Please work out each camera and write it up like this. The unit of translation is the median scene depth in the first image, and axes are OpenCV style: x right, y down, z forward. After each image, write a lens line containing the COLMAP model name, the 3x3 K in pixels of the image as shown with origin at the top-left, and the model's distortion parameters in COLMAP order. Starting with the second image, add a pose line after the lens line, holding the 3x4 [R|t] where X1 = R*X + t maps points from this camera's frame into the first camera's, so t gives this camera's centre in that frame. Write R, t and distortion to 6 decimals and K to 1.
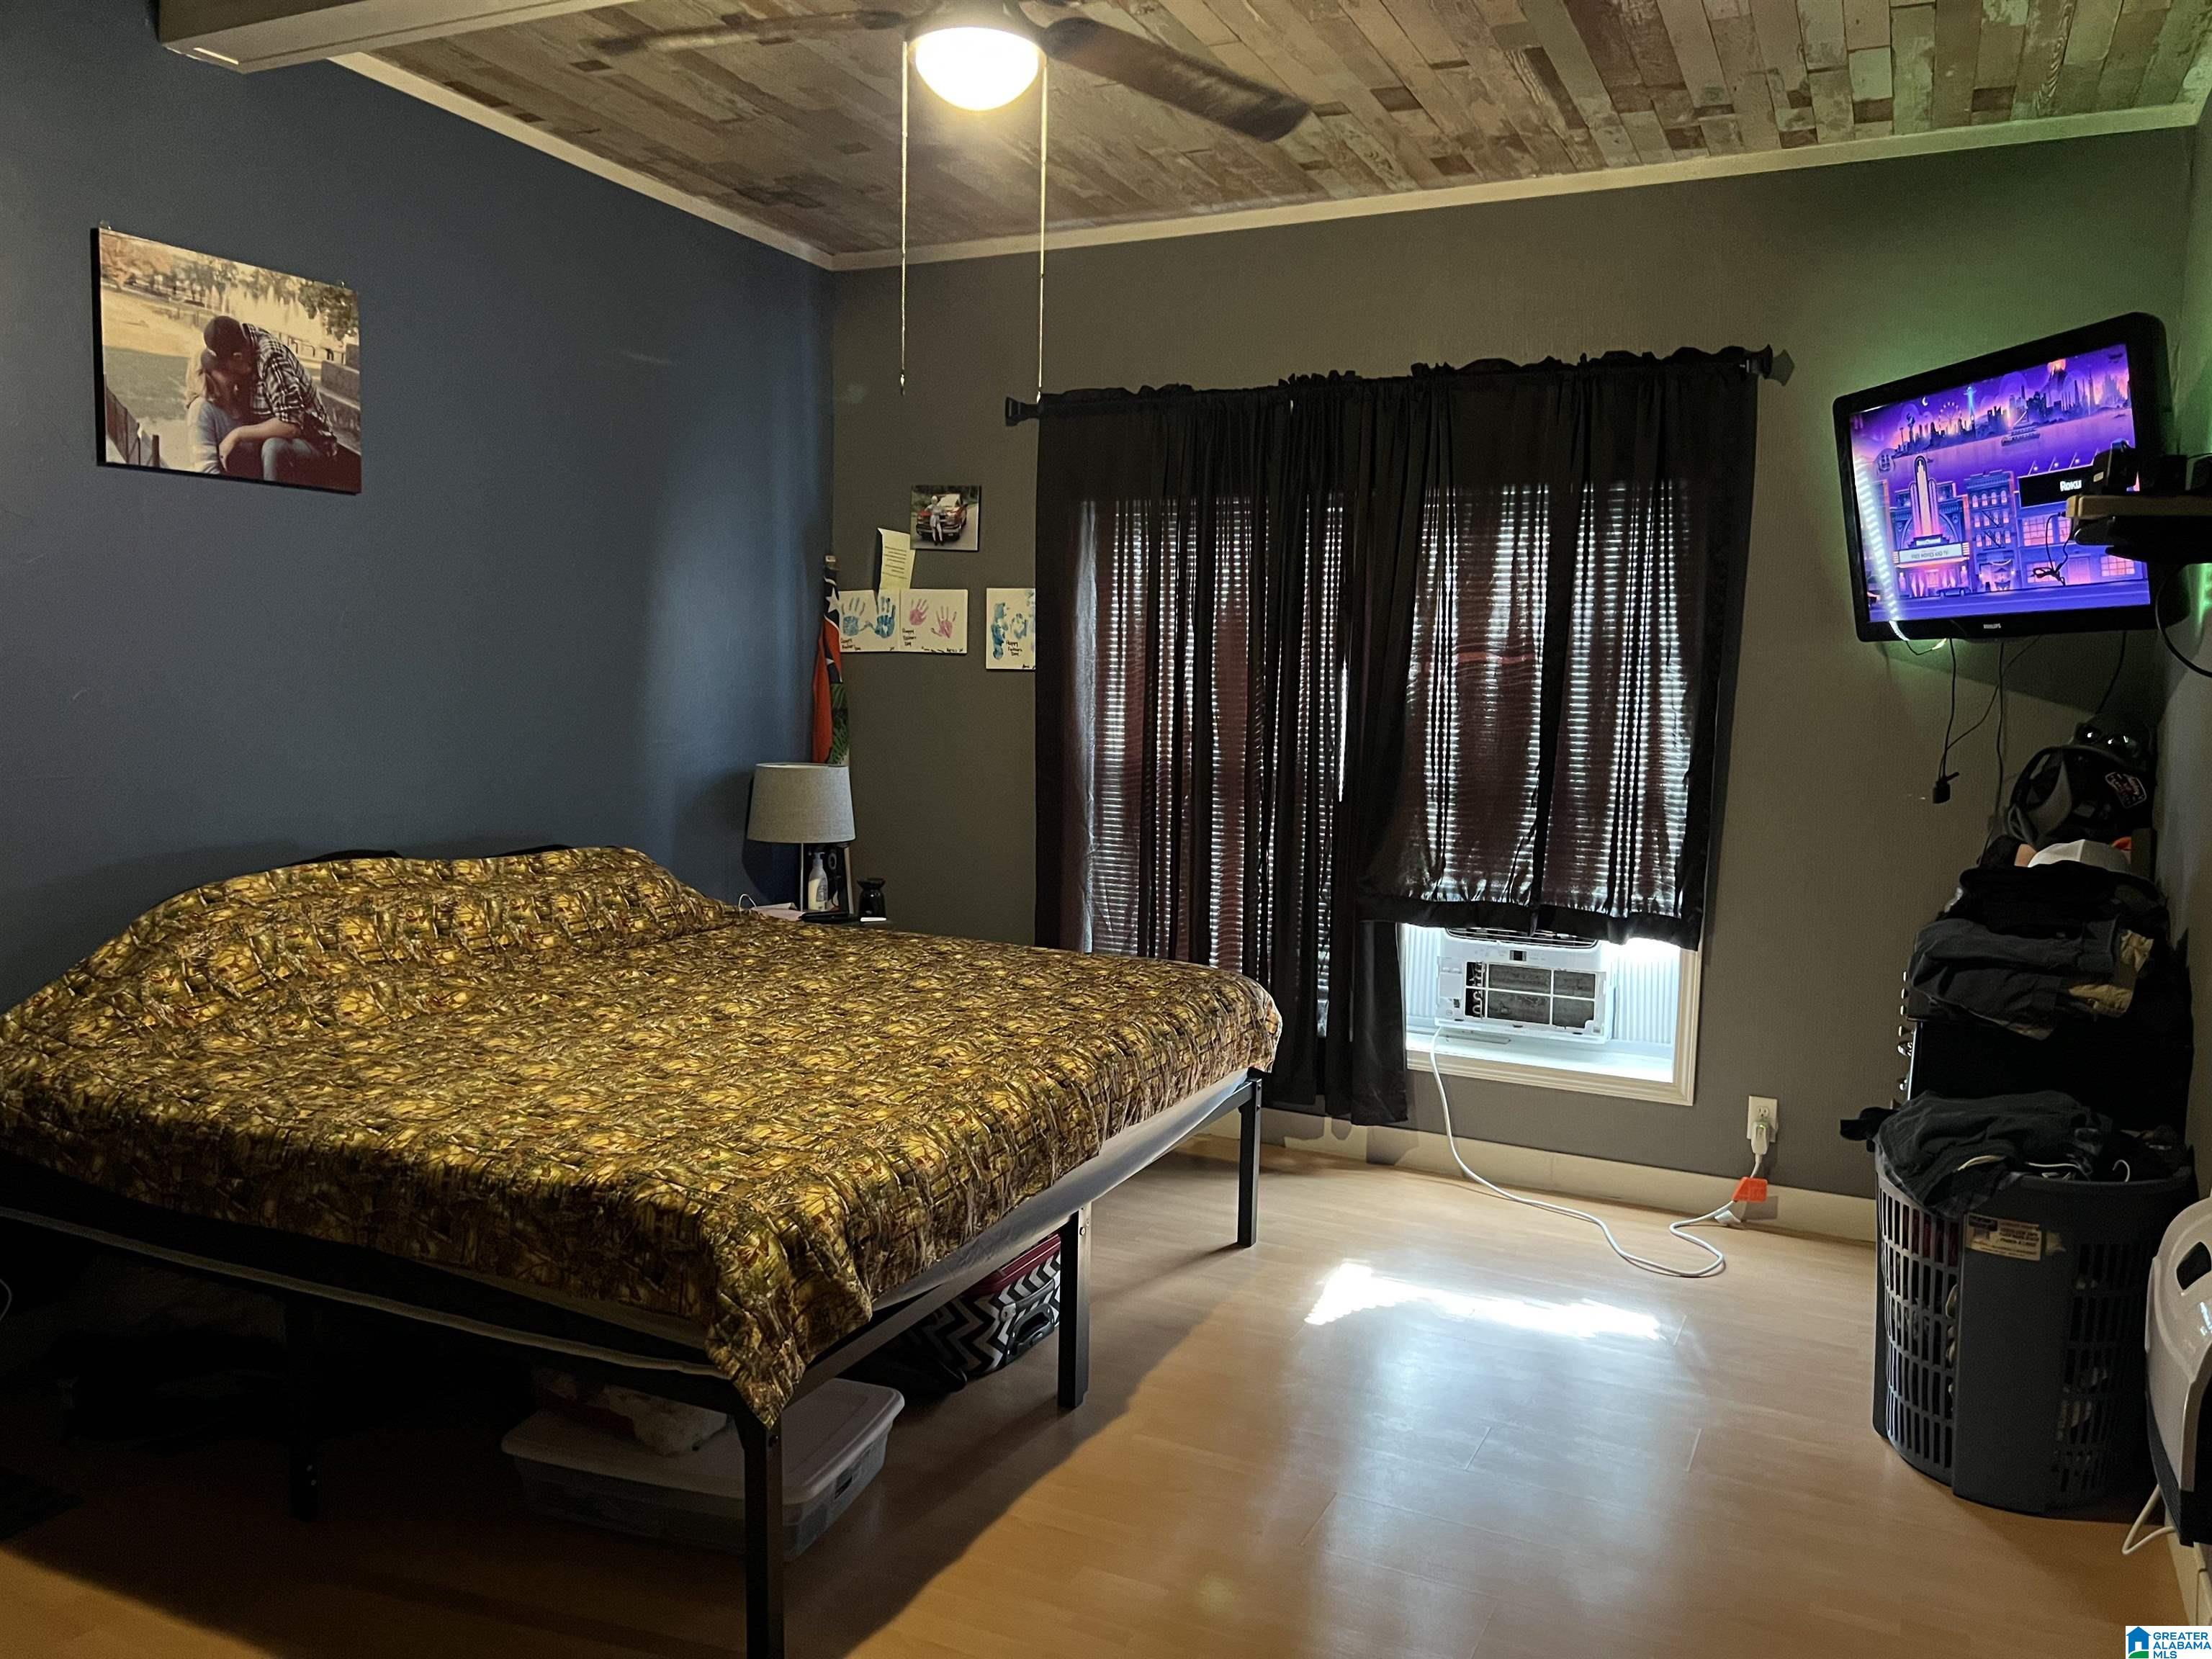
lens RADIAL K [[1667.5, 0, 1097.9], [0, 1667.5, 842.7], [0, 0, 1]] dist [0.061955, -0.077261]
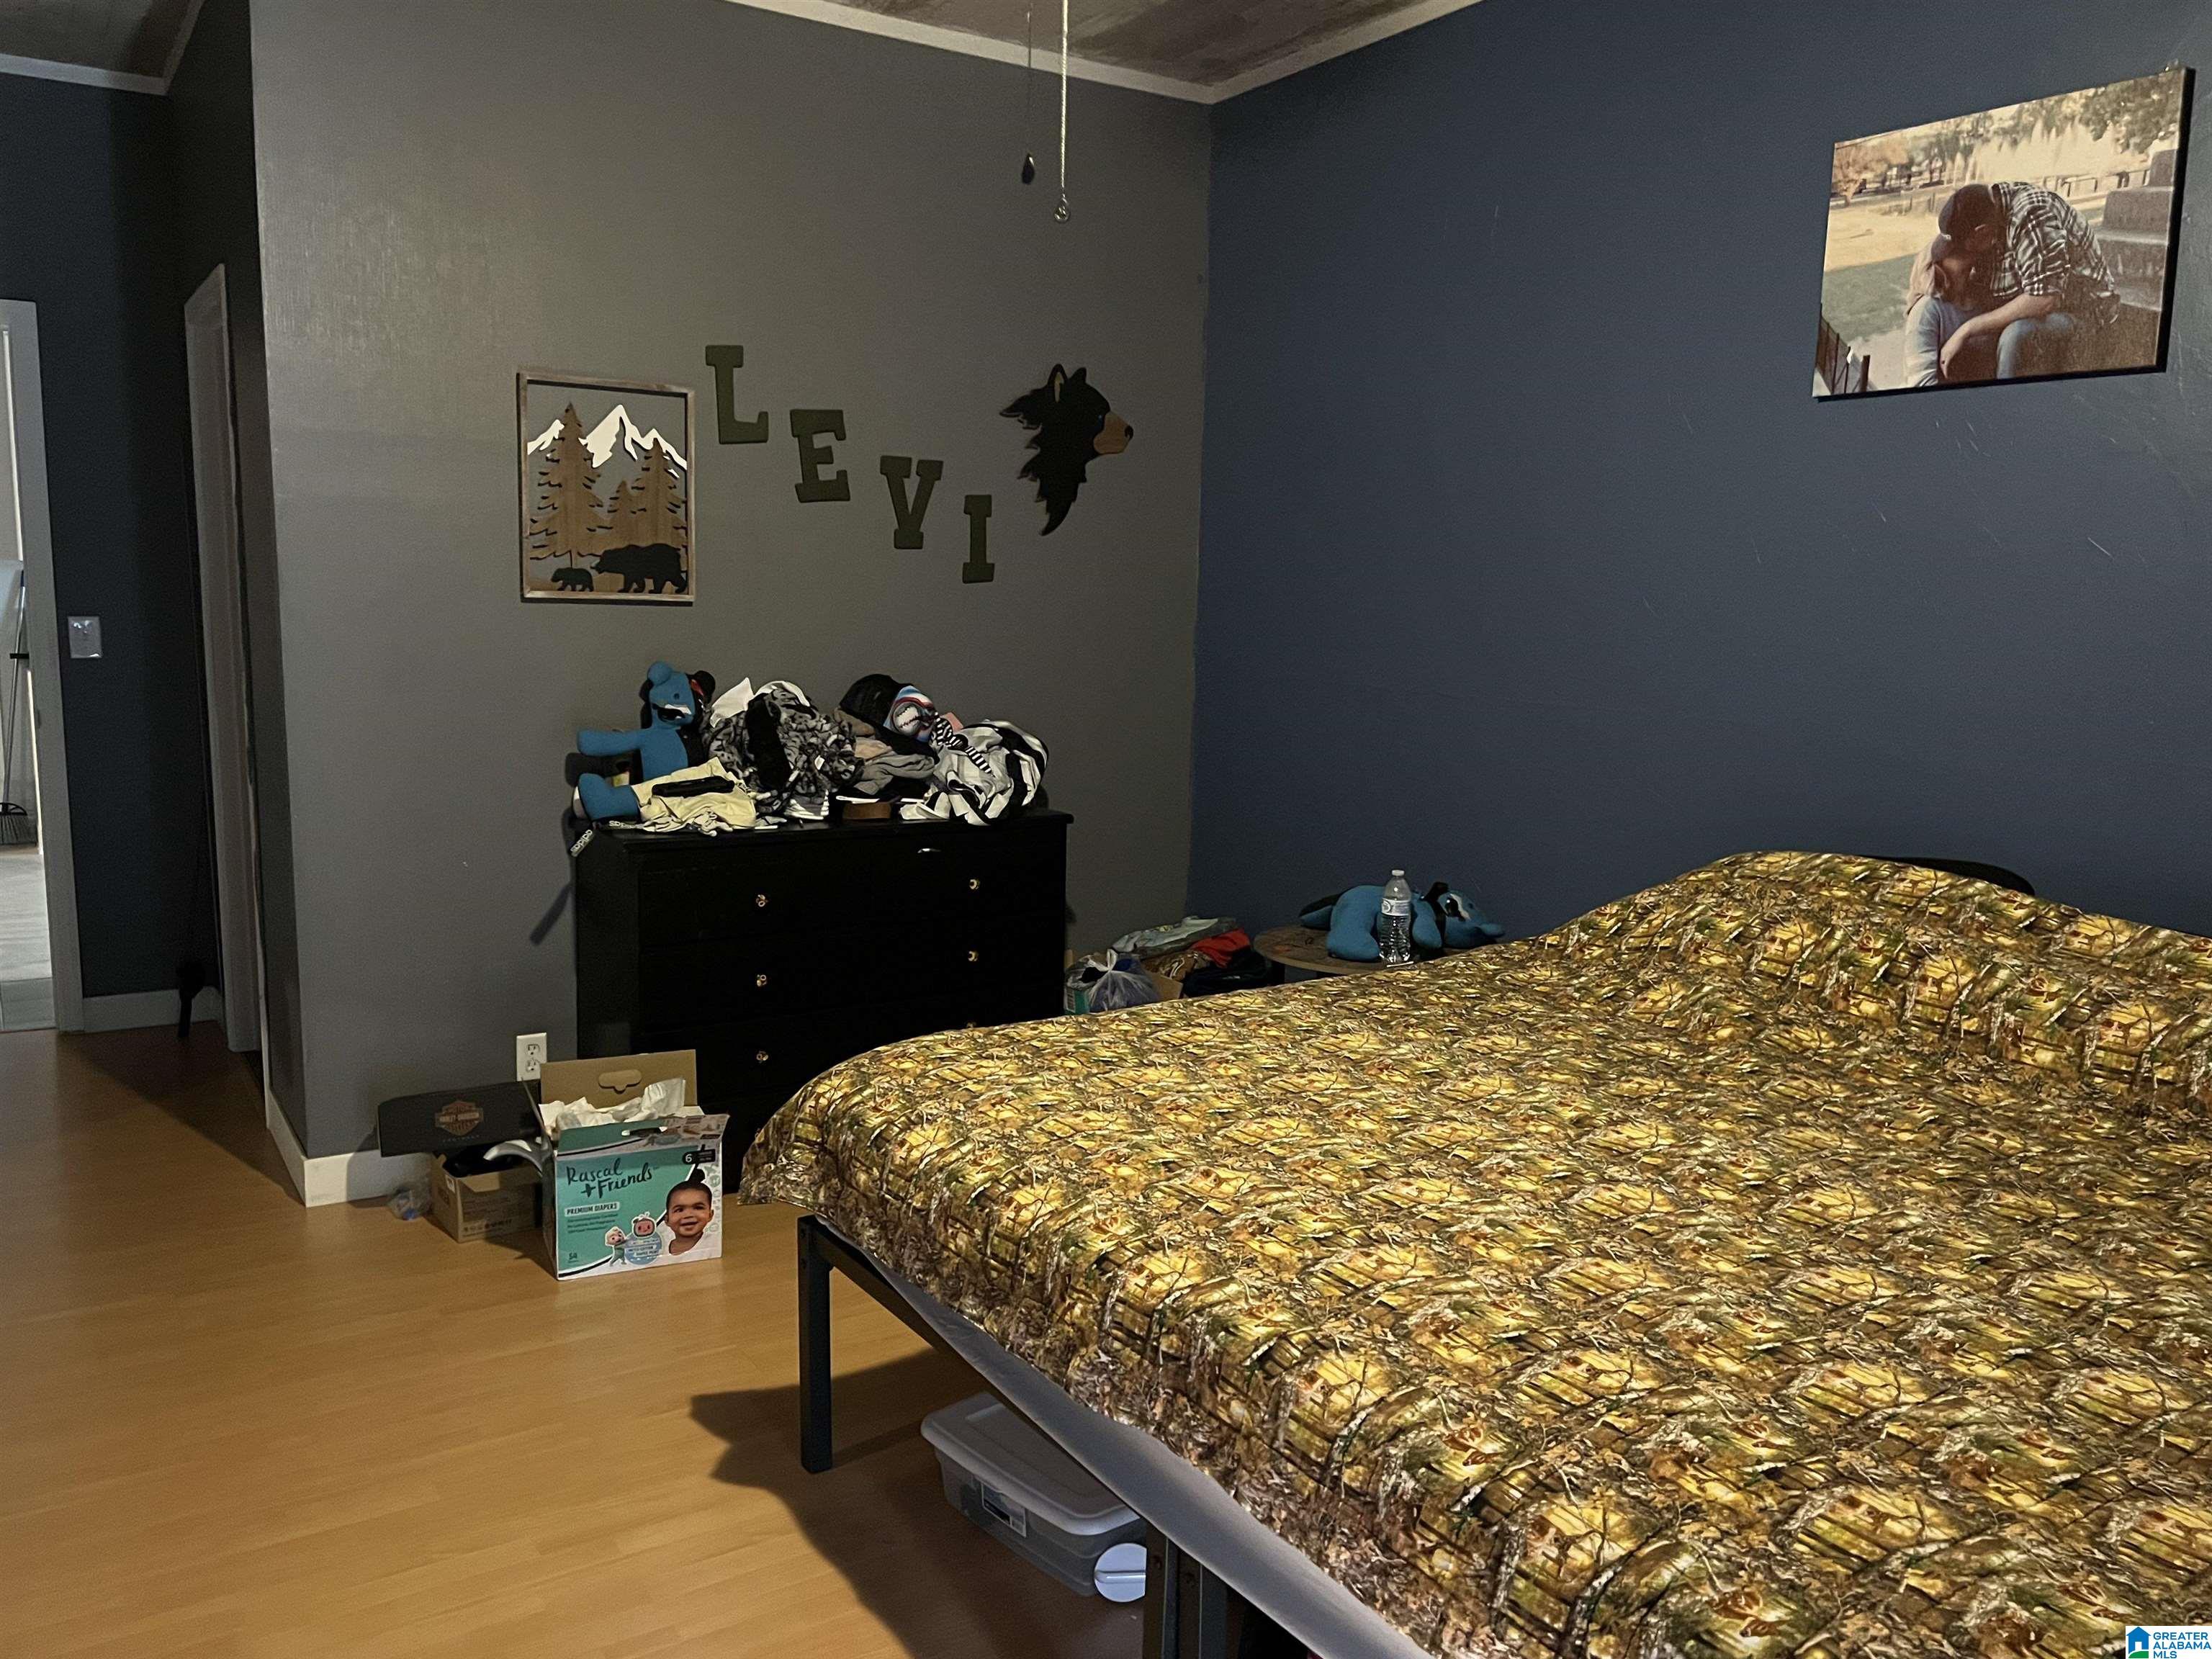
lens RADIAL K [[1667.5, 0, 1095.2], [0, 1667.5, 808.4], [0, 0, 1]] dist [0.061955, -0.077261]
pose [[-0.549542, 0.064680, -0.832959, 0.404280], [-0.146535, 0.974082, 0.172315, -0.099469], [0.822515, 0.216752, -0.525821, 1.145176]]
